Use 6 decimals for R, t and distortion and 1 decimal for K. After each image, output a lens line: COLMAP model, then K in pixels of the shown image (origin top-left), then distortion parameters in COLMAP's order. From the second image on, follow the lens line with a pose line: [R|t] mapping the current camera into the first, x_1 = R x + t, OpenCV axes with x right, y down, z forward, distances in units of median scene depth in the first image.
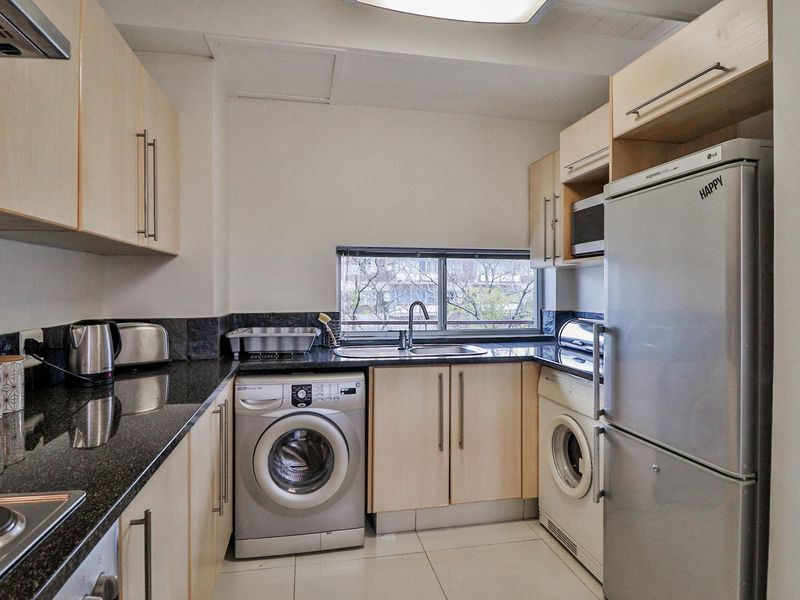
lens RADIAL K [[472.8, 0, 400.5], [0, 472.8, 298.2], [0, 0, 1]] dist [0.008464, -0.000040]
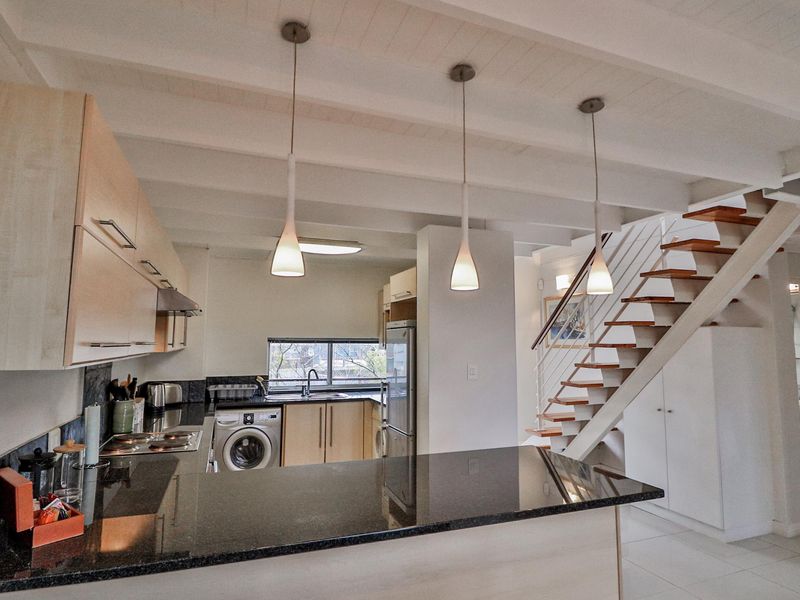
lens RADIAL K [[472.8, 0, 399.0], [0, 472.8, 292.3], [0, 0, 1]] dist [0.008464, -0.000040]
pose [[0.989072, 0.014737, 0.146696, 0.107574], [0.003534, 0.992336, -0.123515, -0.069669], [-0.147392, 0.122684, 0.981440, -1.017590]]
